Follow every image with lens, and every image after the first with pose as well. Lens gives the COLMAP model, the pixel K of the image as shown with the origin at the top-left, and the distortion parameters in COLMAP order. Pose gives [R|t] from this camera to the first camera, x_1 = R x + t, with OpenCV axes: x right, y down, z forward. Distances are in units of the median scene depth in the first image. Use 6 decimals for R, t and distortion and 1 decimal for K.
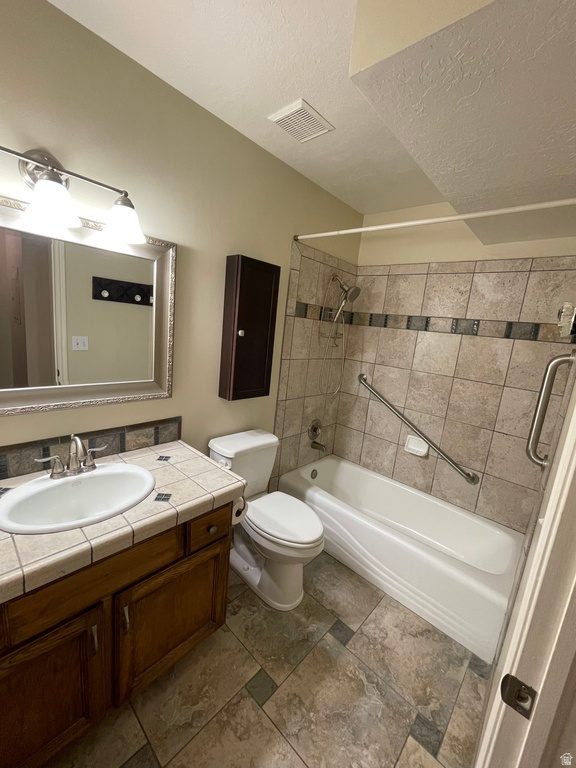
lens RADIAL K [[313.3, 0, 286.4], [0, 313.3, 382.7], [0, 0, 1]] dist [-0.001728, -0.000010]
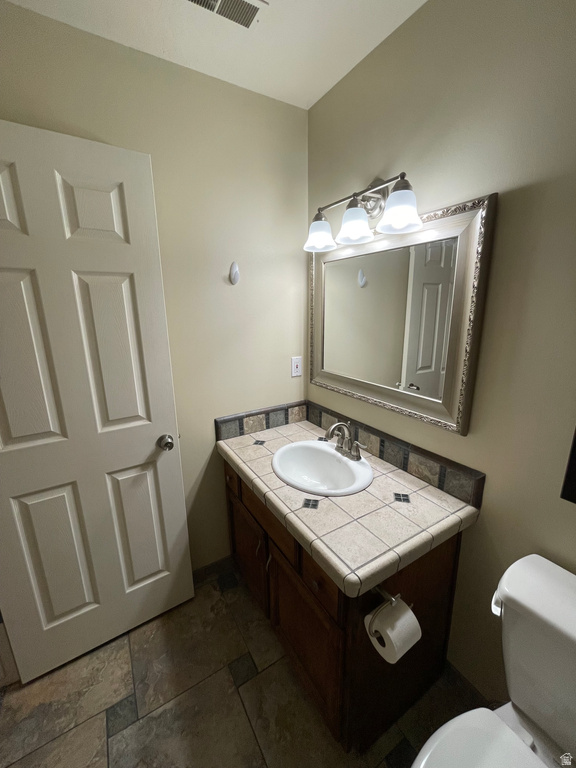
lens RADIAL K [[313.3, 0, 287.3], [0, 313.3, 381.7], [0, 0, 1]] dist [-0.001728, -0.000010]
pose [[-0.280017, 0.132147, -0.950856, 0.399411], [-0.192311, 0.962681, 0.190424, -0.132437], [0.940535, 0.236182, -0.244154, 0.876173]]
